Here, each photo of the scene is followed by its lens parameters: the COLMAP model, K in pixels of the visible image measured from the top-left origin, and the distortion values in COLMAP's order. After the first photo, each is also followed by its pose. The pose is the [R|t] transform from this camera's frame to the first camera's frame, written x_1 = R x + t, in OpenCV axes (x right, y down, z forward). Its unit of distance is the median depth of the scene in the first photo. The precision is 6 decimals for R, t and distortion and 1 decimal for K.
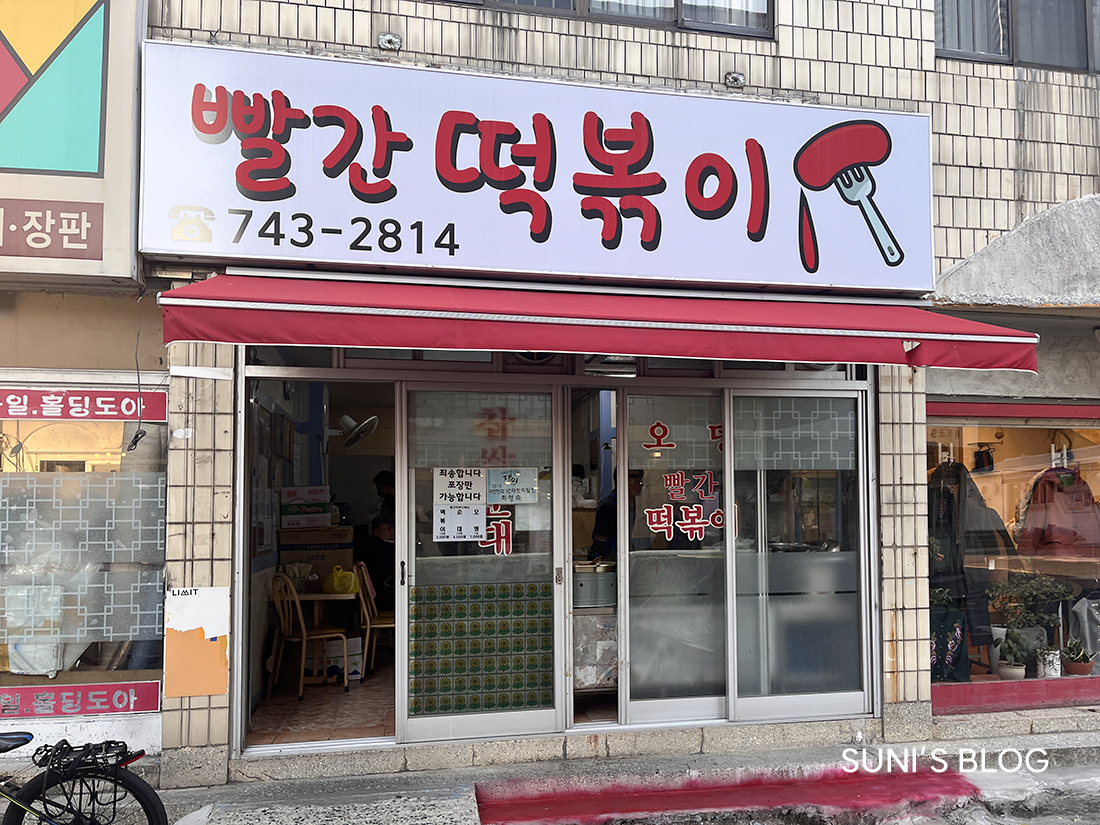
lens RADIAL K [[845.3, 0, 469.8], [0, 845.3, 474.1], [0, 0, 1]] dist [0.003227, 0.009005]
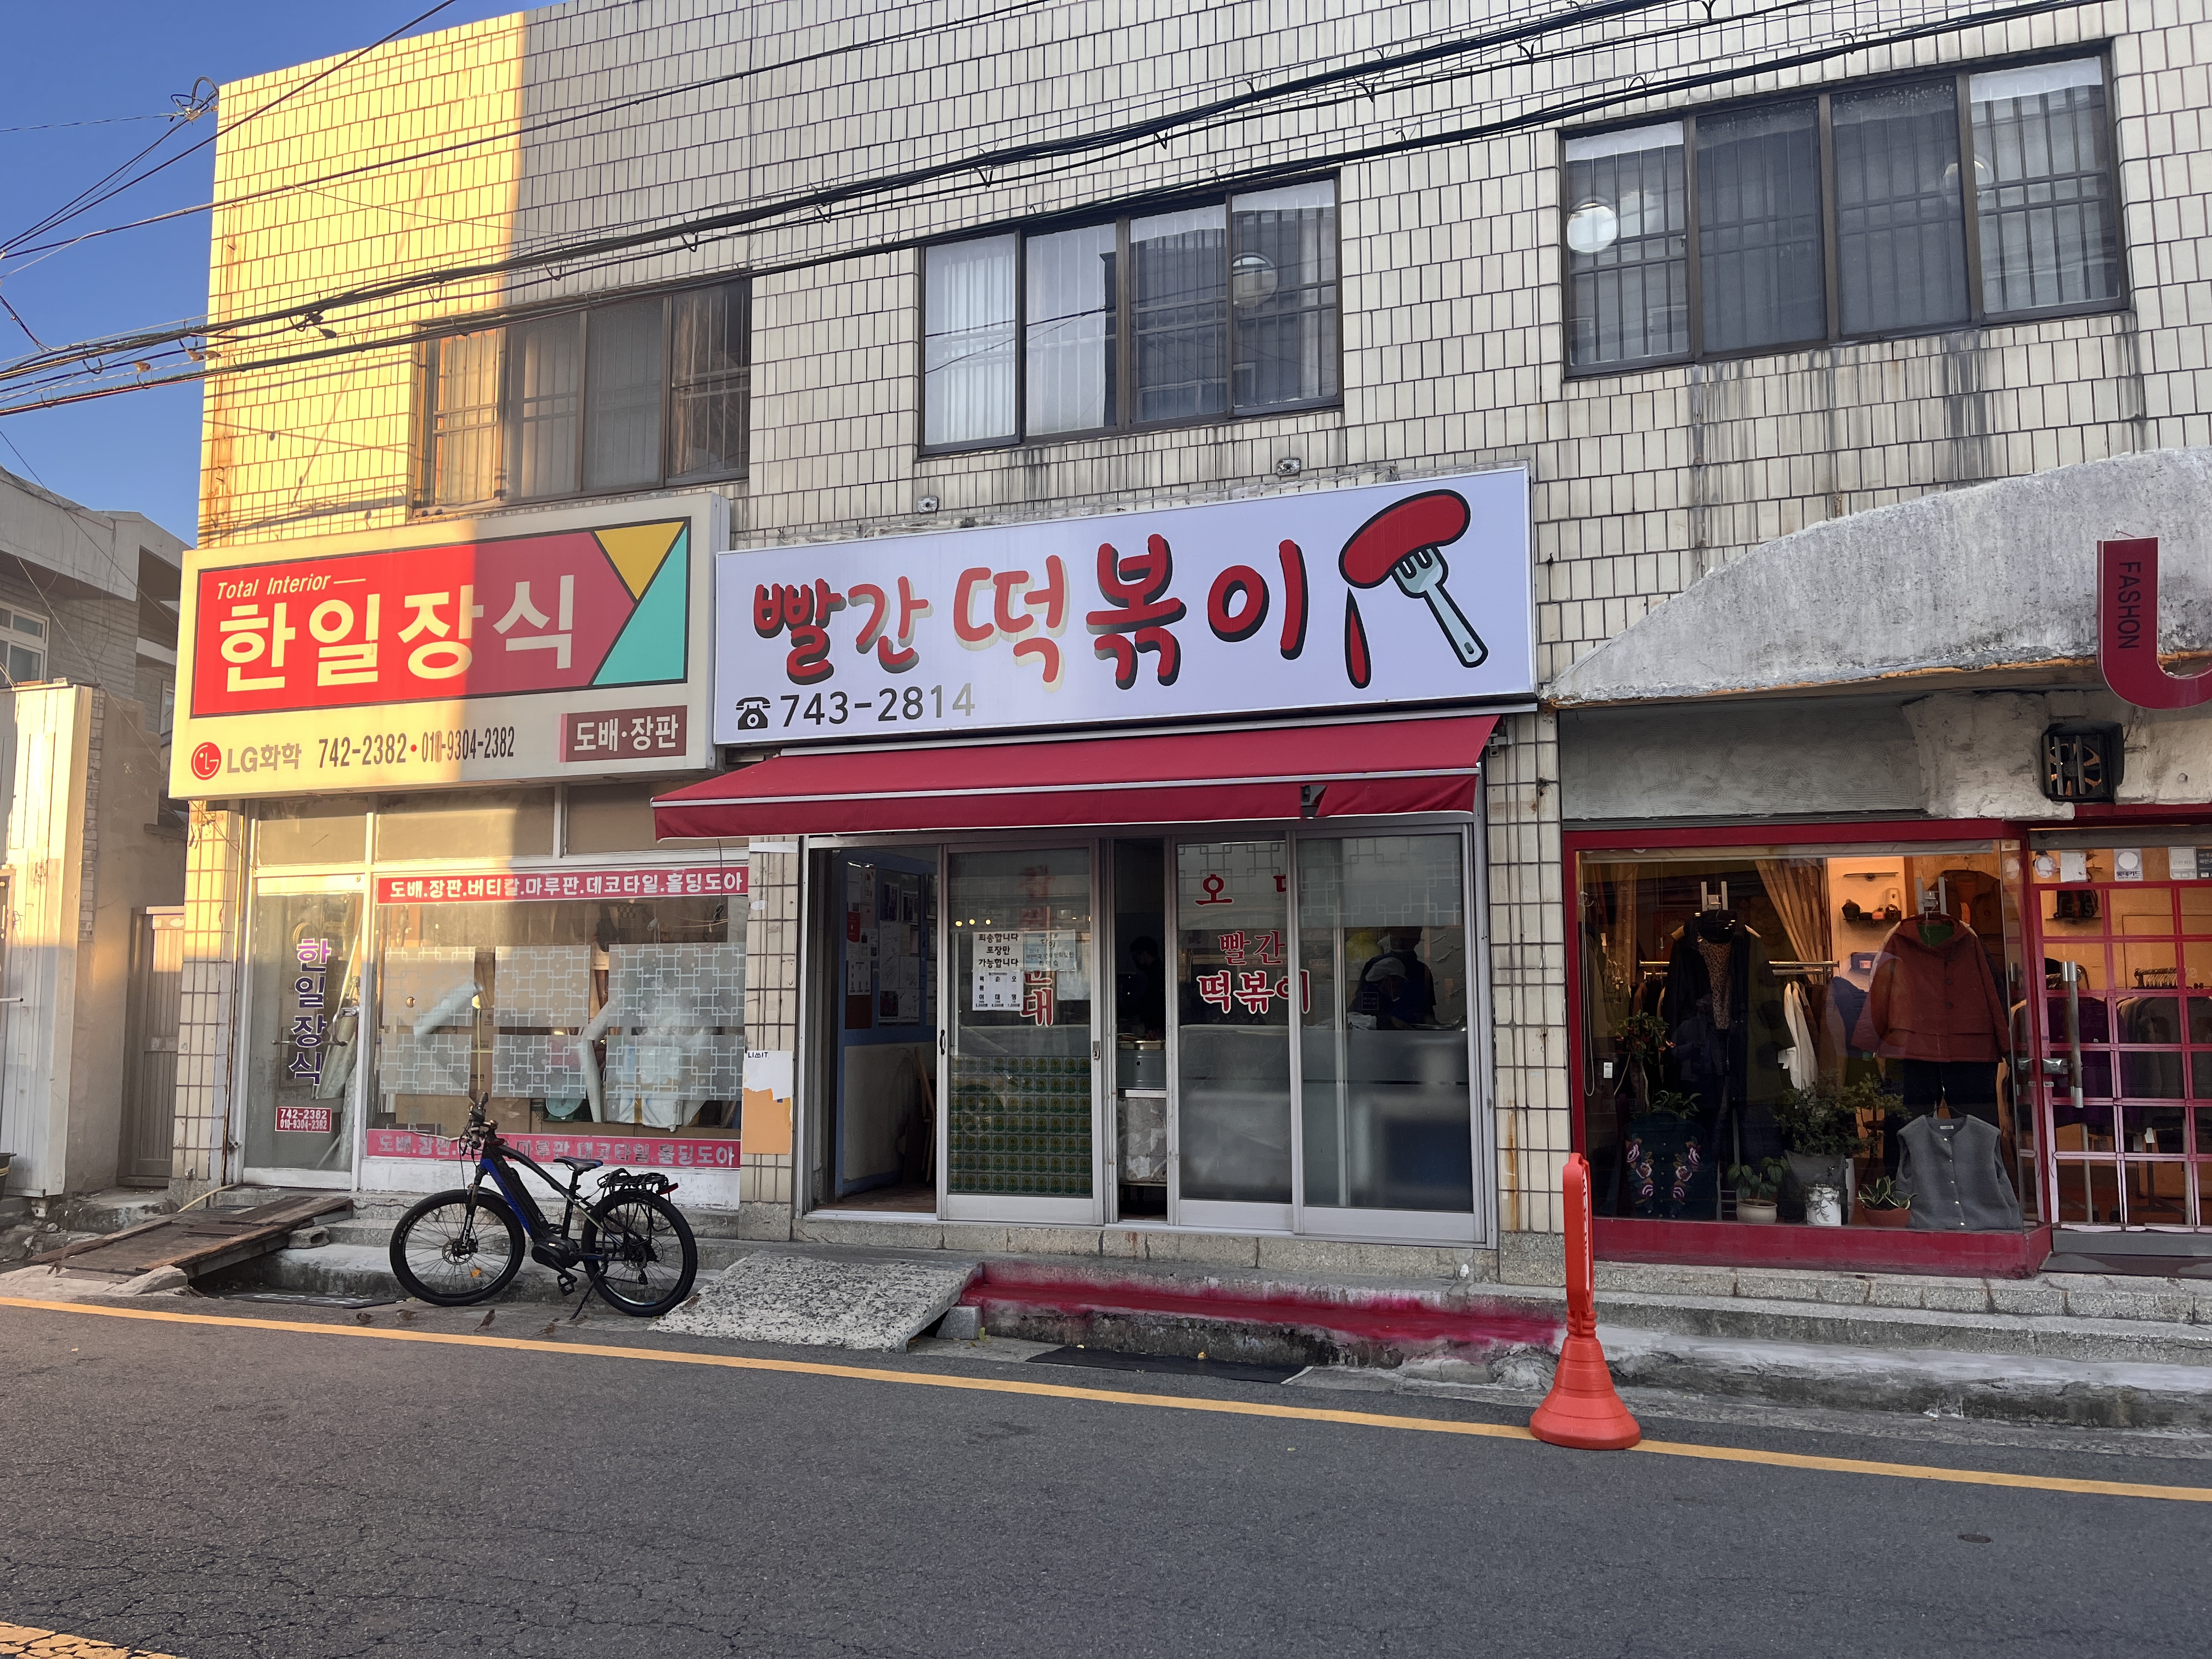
lens RADIAL K [[1699.8, 0, 1107.9], [0, 1699.8, 825.7], [0, 0, 1]] dist [0.003227, 0.009005]
pose [[0.844522, -0.050092, -0.533173, 1.098671], [0.016564, 0.997583, -0.067488, 0.003659], [0.535265, 0.048164, 0.843310, -0.536662]]
